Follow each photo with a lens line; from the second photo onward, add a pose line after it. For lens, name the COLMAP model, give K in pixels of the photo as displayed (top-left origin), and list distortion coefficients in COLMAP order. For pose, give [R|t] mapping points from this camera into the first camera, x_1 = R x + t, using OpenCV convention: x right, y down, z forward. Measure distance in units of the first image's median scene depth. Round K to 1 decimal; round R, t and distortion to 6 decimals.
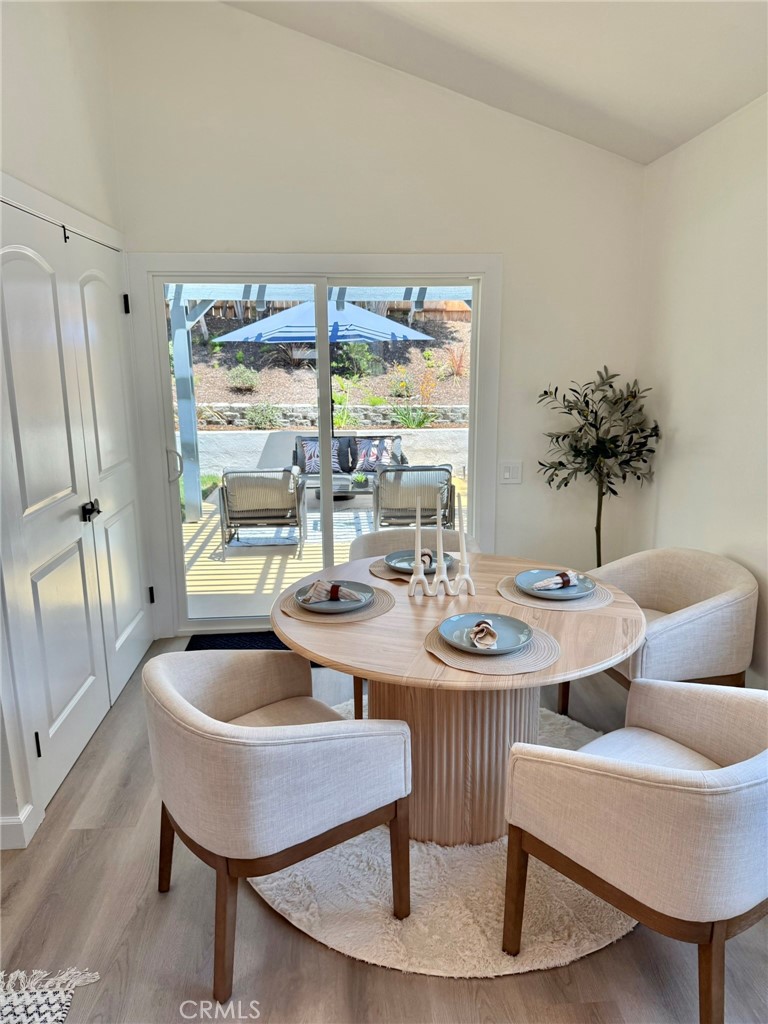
lens RADIAL K [[708.1, 0, 384.0], [0, 708.1, 512.0], [0, 0, 1]] dist [0.084966, -0.104916]
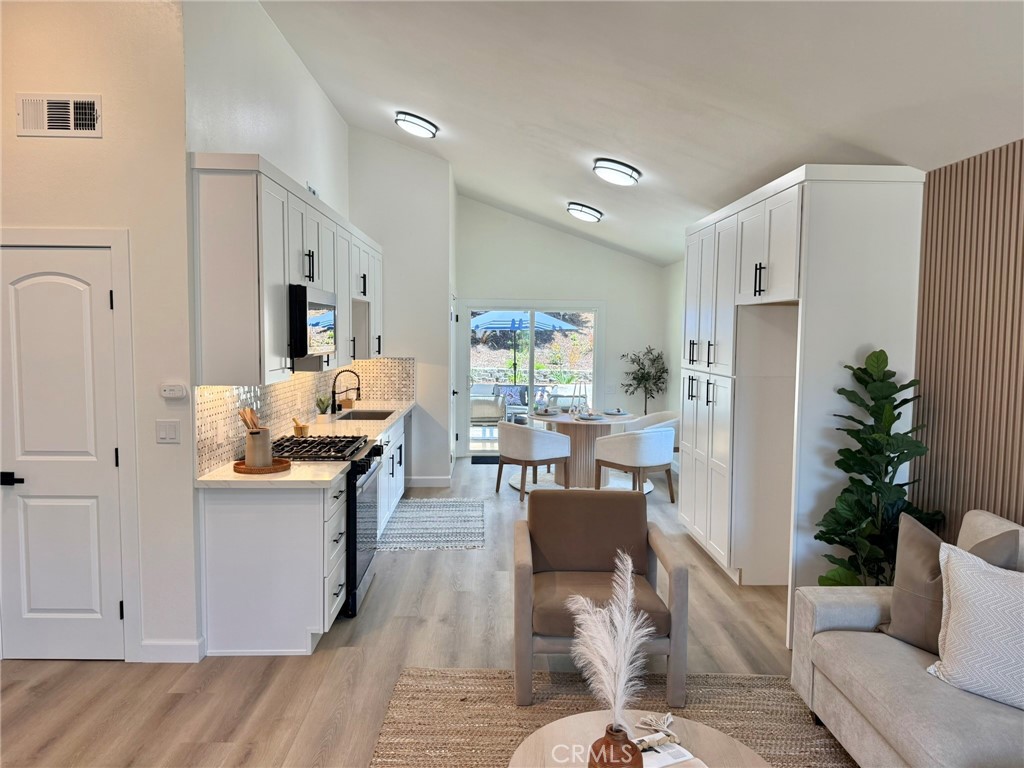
lens RADIAL K [[728.9, 0, 509.3], [0, 728.9, 380.3], [0, 0, 1]] dist [-0.001796, -0.004351]
pose [[0.999505, 0.019807, -0.024436, -0.098810], [-0.023337, 0.987814, -0.153879, 0.304744], [0.021091, 0.154373, 0.987788, -1.432664]]
